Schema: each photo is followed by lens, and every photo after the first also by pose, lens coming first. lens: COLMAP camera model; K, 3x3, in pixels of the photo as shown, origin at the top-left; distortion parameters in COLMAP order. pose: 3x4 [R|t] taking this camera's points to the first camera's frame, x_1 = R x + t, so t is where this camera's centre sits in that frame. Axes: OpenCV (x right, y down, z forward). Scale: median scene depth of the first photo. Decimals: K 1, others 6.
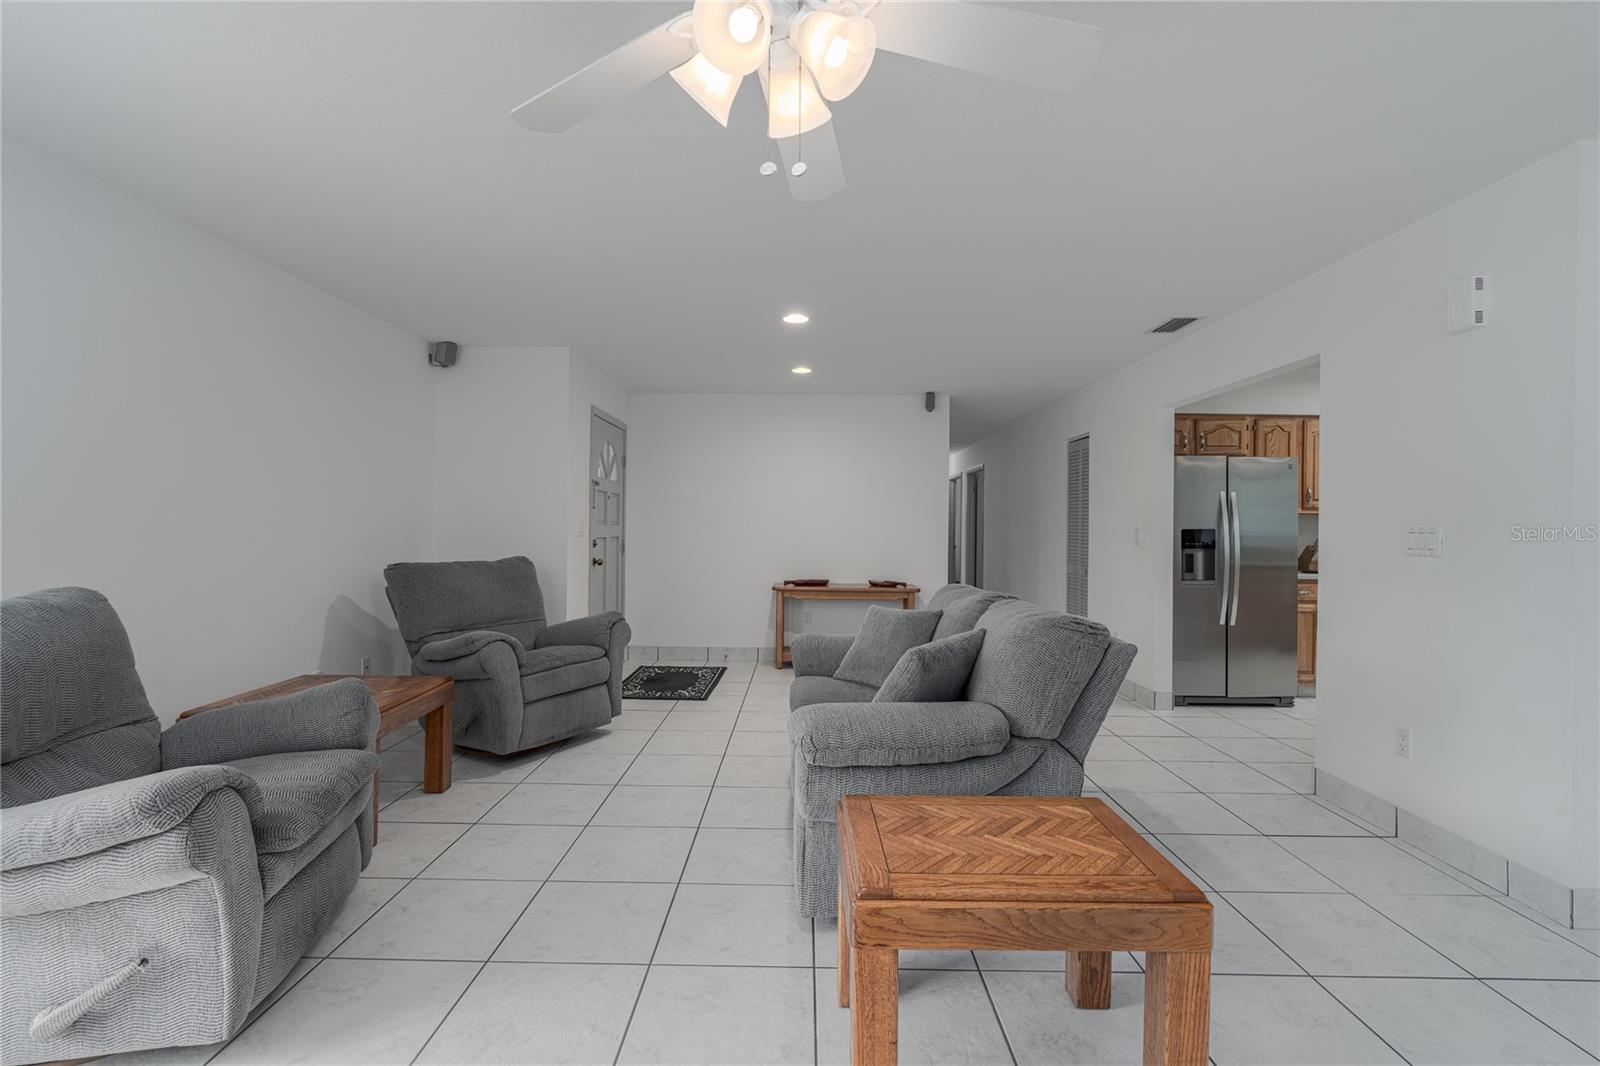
lens RADIAL K [[727.4, 0, 794.8], [0, 727.4, 534.8], [0, 0, 1]] dist [-0.005370, -0.000389]
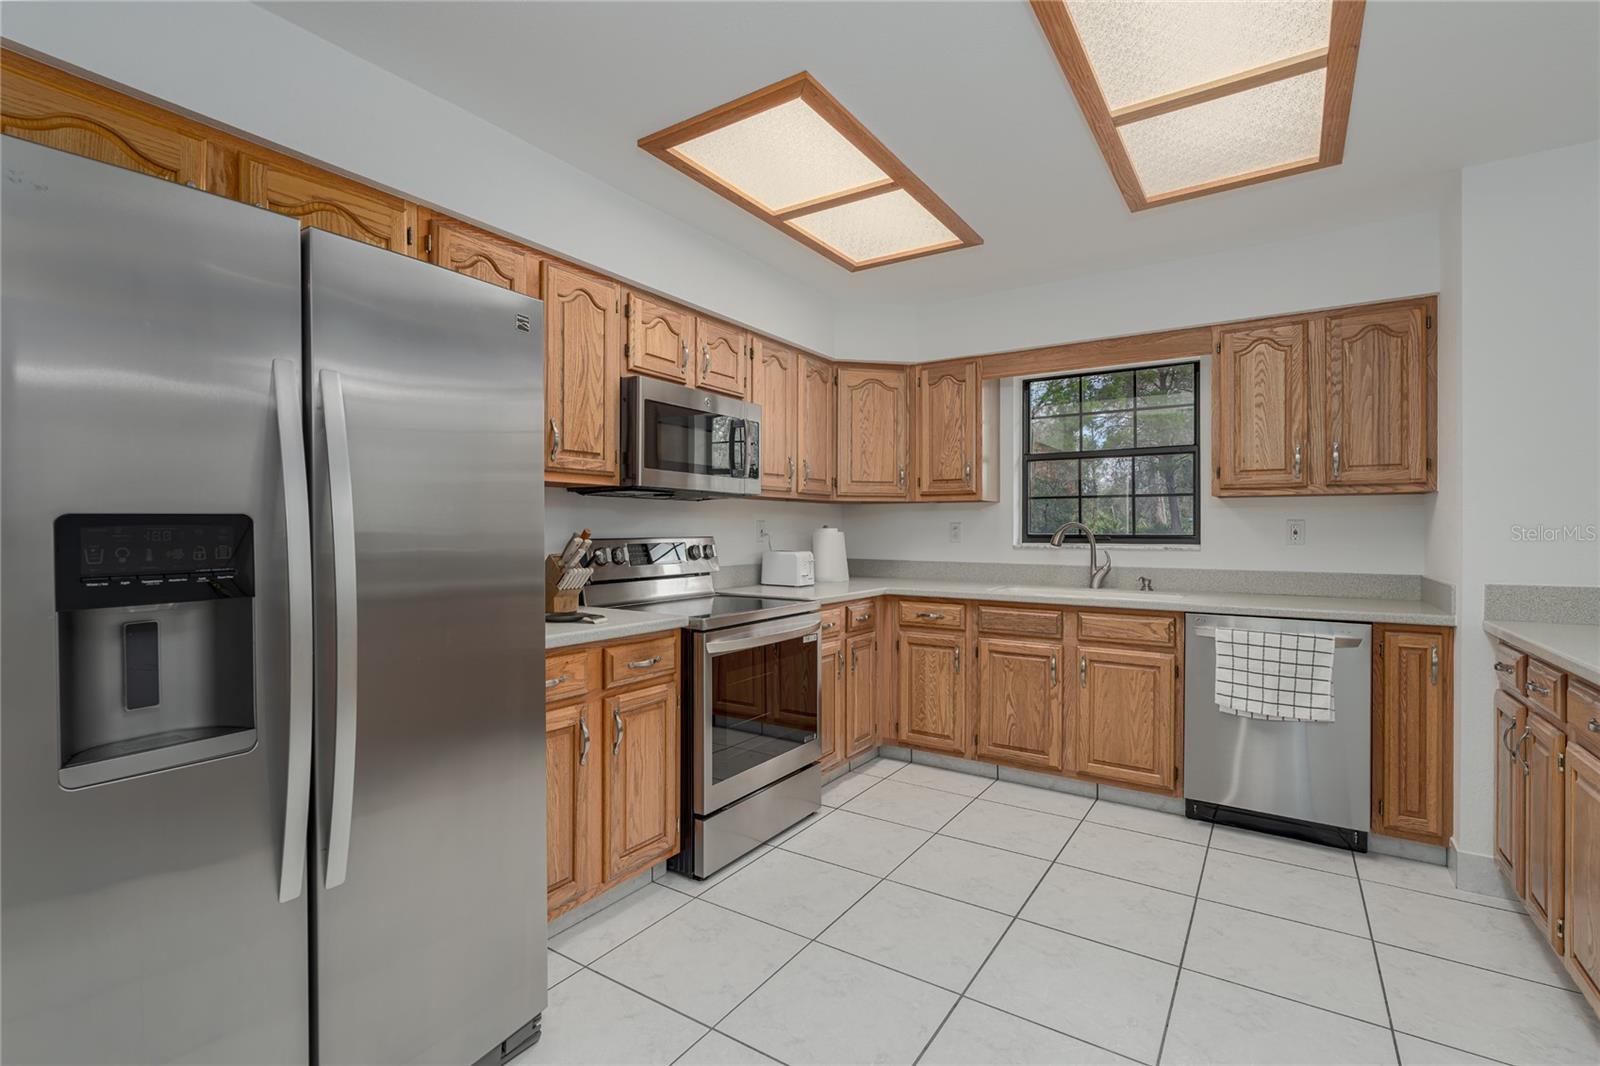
lens RADIAL K [[727.4, 0, 811.0], [0, 727.4, 526.8], [0, 0, 1]] dist [-0.005370, -0.000389]
pose [[0.534999, -0.006095, 0.844831, 0.470155], [0.006548, 0.999974, 0.003068, -0.005102], [-0.844827, 0.003891, 0.535025, 0.706815]]
